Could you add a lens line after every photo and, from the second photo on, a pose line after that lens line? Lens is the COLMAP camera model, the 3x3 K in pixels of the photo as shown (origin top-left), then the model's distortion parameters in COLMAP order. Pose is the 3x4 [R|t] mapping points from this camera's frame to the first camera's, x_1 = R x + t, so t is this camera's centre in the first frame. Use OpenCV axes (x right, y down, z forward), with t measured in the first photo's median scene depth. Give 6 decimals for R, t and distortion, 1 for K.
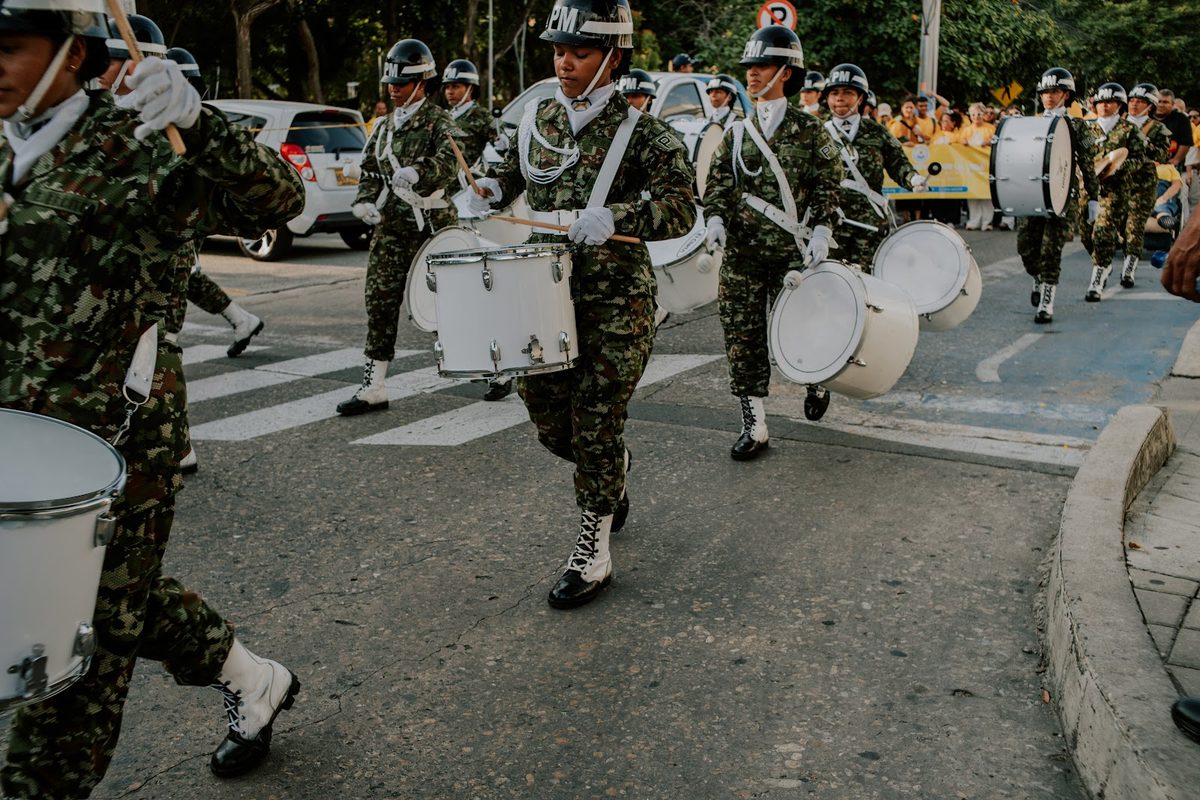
lens RADIAL K [[1254.8, 0, 600.0], [0, 1254.8, 400.0], [0, 0, 1]] dist [-0.105572, 0.231794]
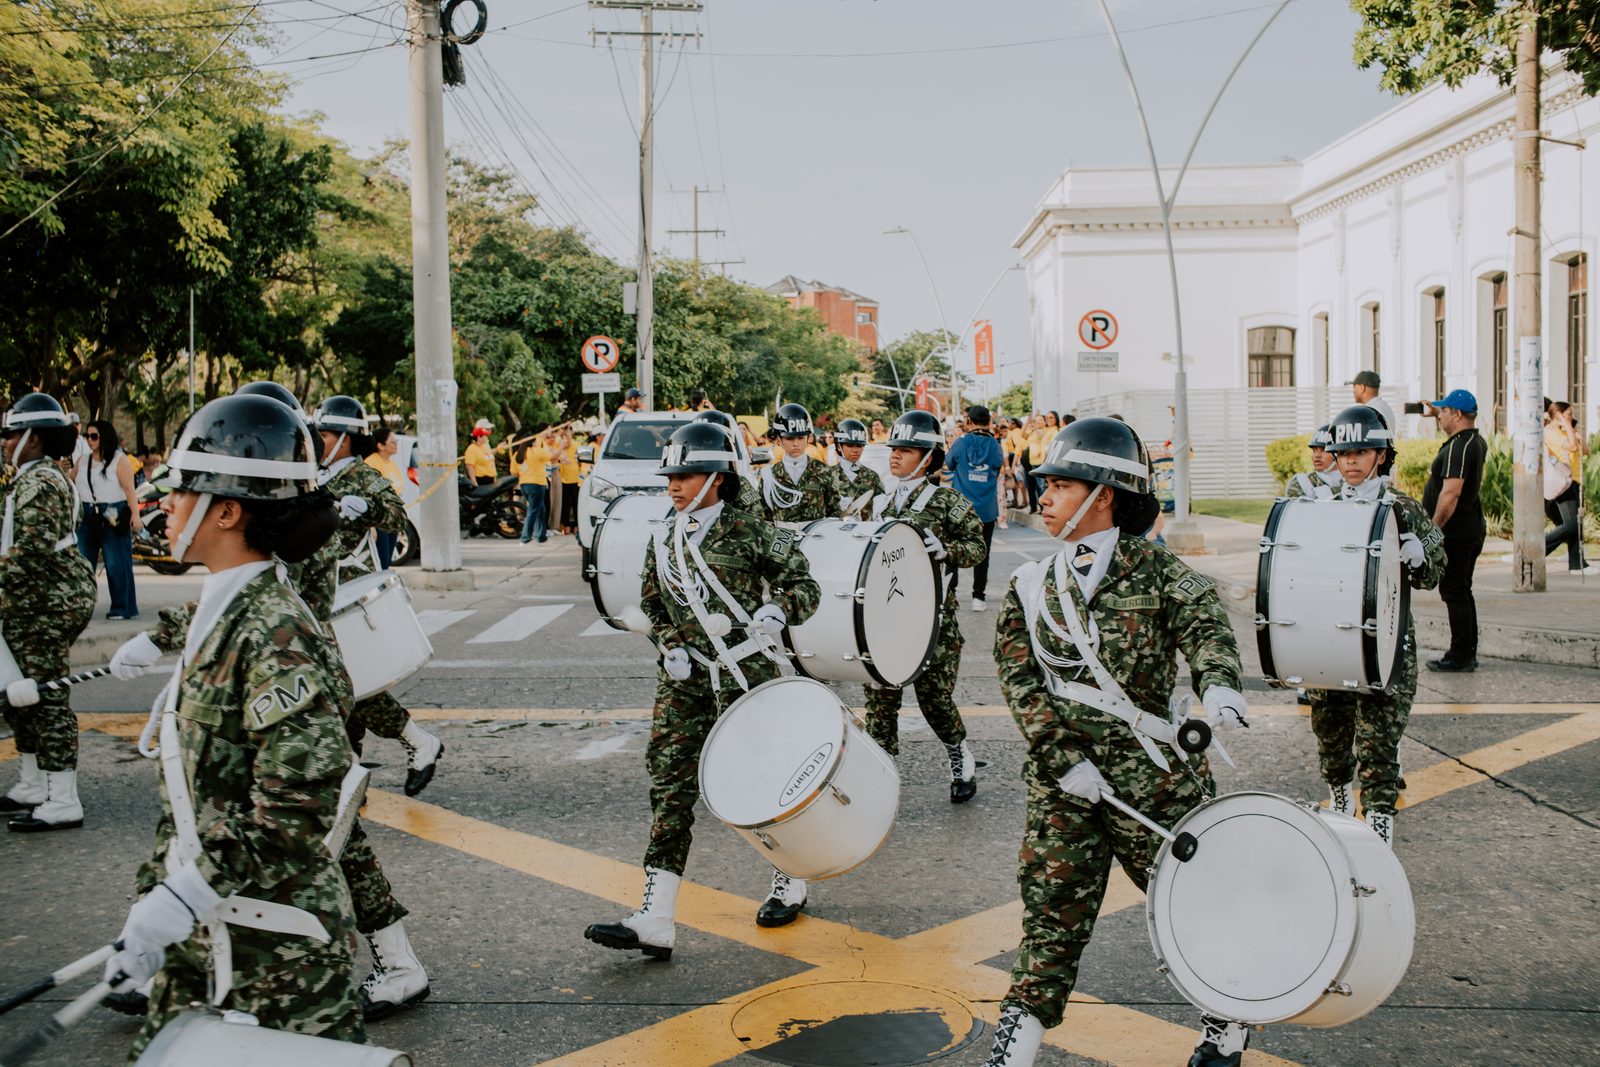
lens RADIAL K [[1673.1, 0, 800.0], [0, 1673.1, 533.5], [0, 0, 1]] dist [-0.105572, 0.231794]
pose [[0.858486, -0.028244, 0.512059, -0.338706], [0.108200, 0.985981, -0.127018, 0.046149], [-0.501293, 0.164448, 0.849507, -0.241914]]
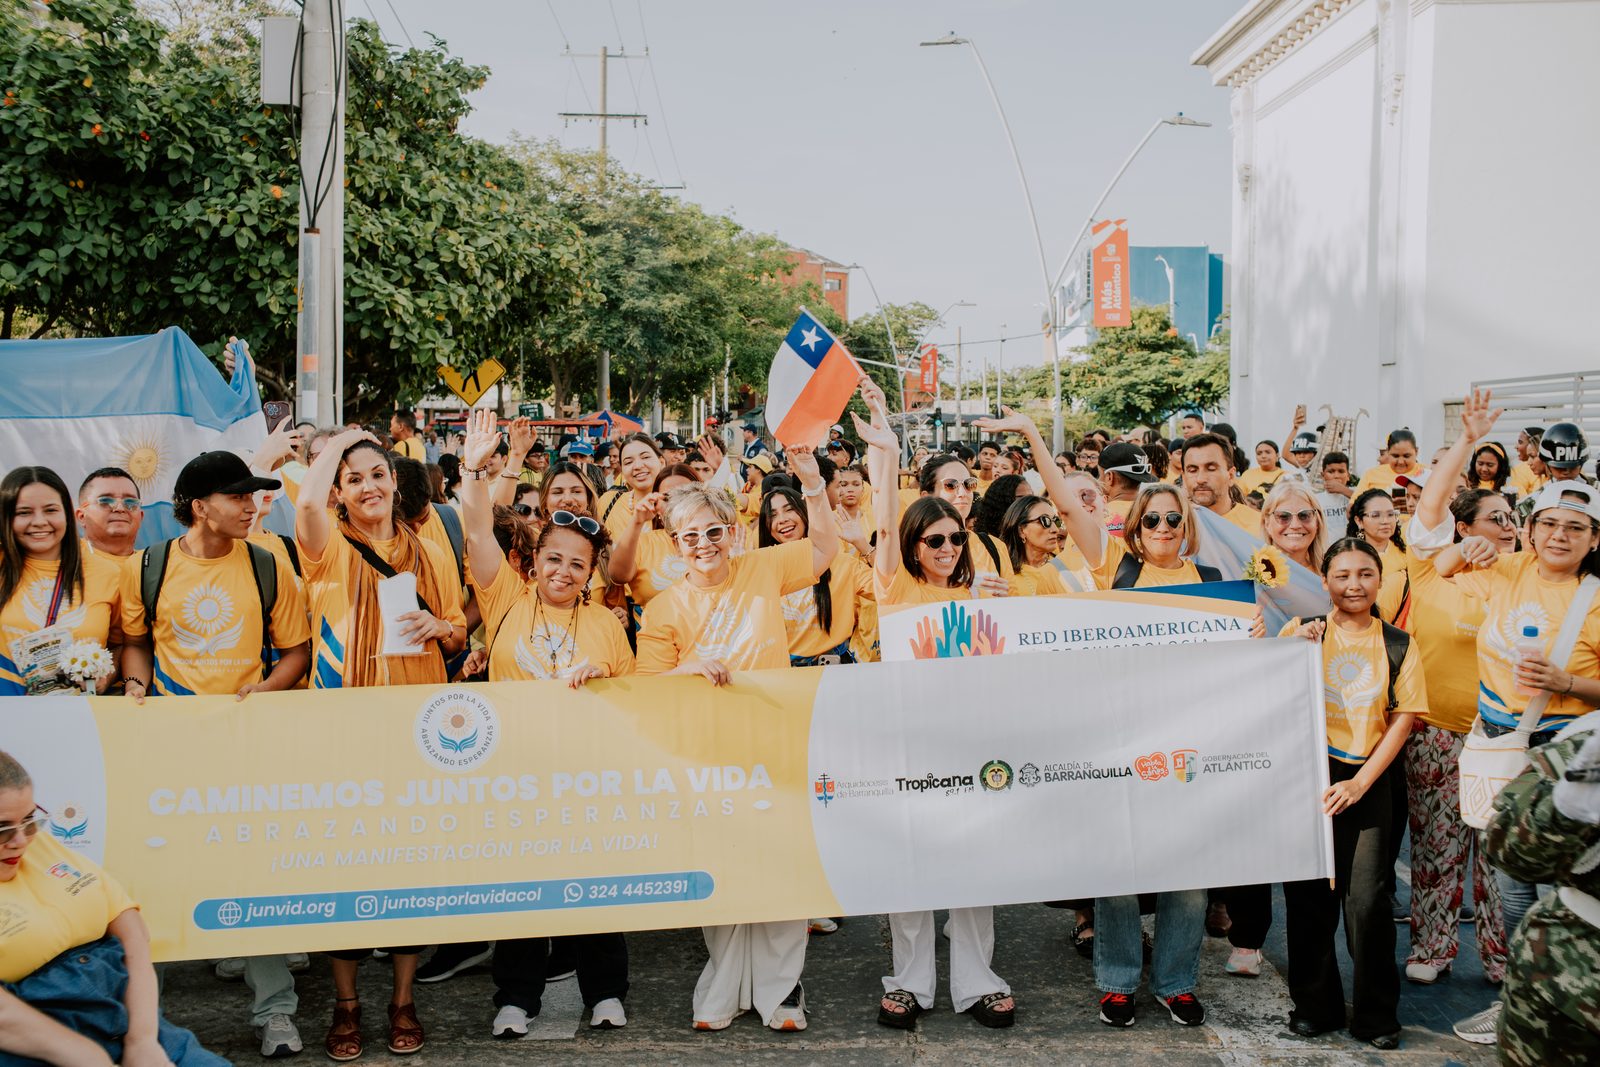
lens RADIAL K [[1673.1, 0, 800.0], [0, 1673.1, 533.5], [0, 0, 1]] dist [-0.105572, 0.231794]
pose [[0.844807, -0.015300, 0.534853, 0.108783], [0.089010, 0.989682, -0.112282, -0.124139], [-0.527616, 0.142463, 0.837452, 0.478805]]
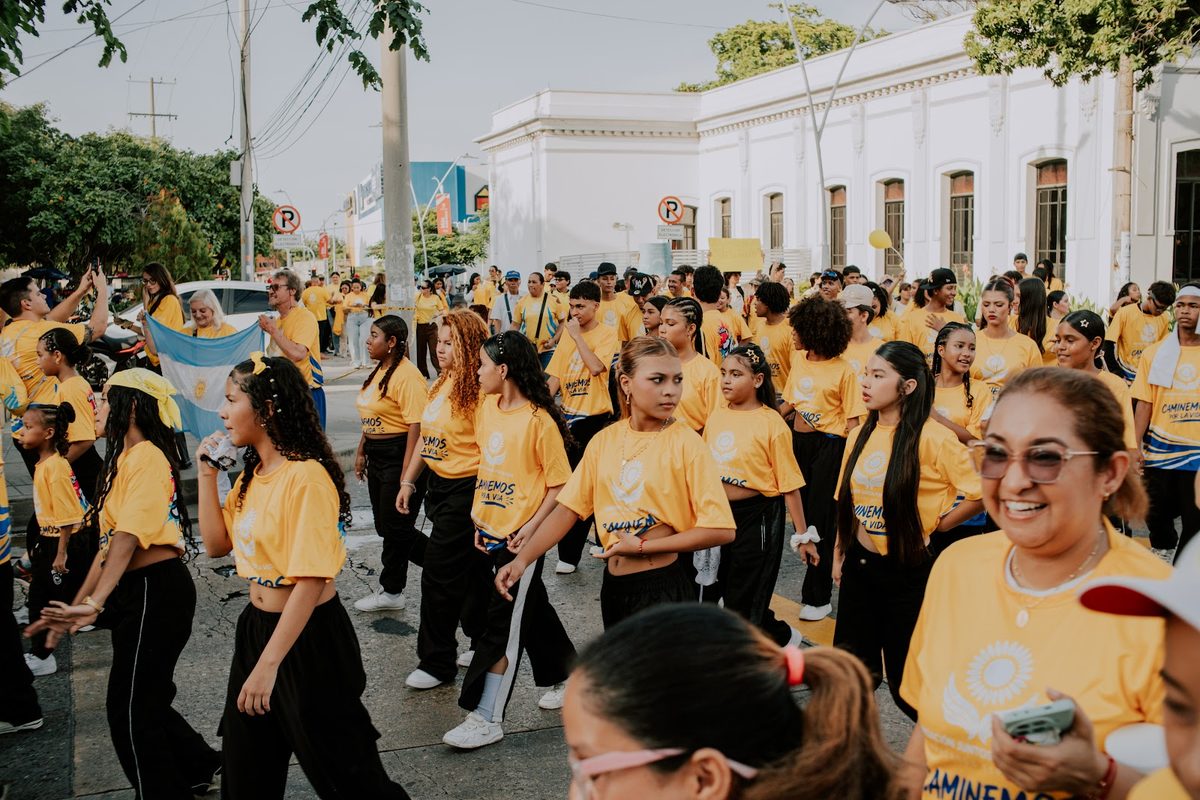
lens RADIAL K [[1254.8, 0, 600.0], [0, 1254.8, 400.0], [0, 0, 1]] dist [-0.105572, 0.231794]
pose [[0.603862, -0.074196, 0.793628, -0.576797], [0.165000, 0.985728, -0.033391, 0.010472], [-0.779824, 0.151112, 0.607487, -0.103349]]
